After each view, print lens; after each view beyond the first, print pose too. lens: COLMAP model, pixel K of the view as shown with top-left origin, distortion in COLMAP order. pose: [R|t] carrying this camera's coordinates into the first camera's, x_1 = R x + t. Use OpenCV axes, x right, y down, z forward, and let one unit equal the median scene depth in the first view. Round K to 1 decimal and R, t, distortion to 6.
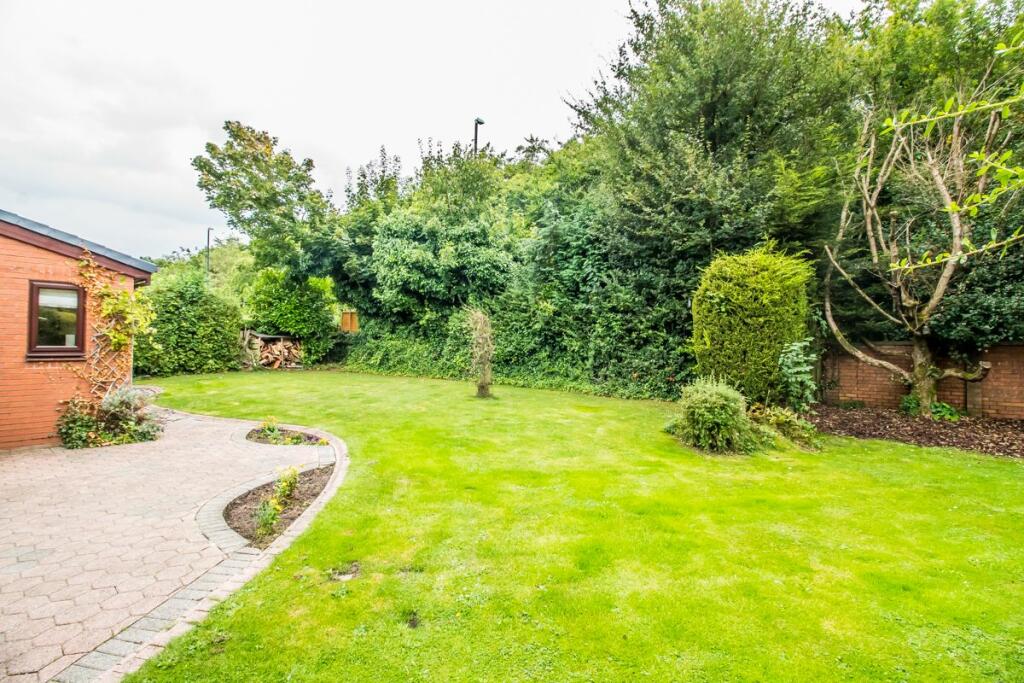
lens RADIAL K [[477.4, 0, 509.1], [0, 477.4, 331.5], [0, 0, 1]] dist [-0.000952, -0.000217]
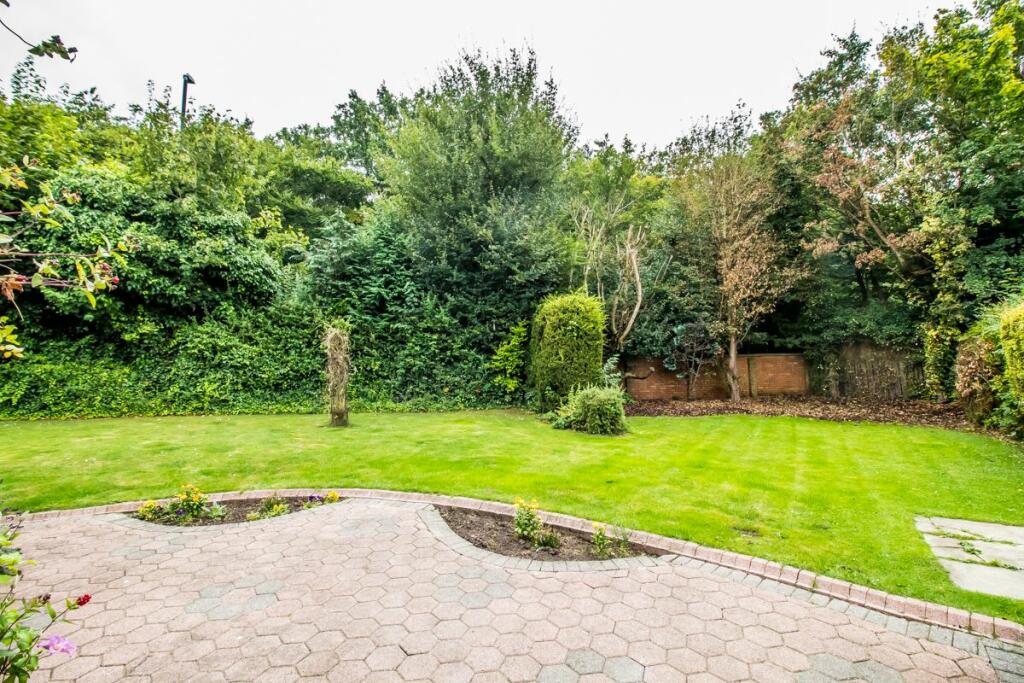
lens RADIAL K [[477.4, 0, 509.1], [0, 477.4, 331.5], [0, 0, 1]] dist [-0.000952, -0.000217]
pose [[0.632389, 0.028957, 0.774110, -0.418782], [-0.000207, 0.999307, -0.037212, -0.001860], [-0.774651, 0.023372, 0.631957, 0.153865]]
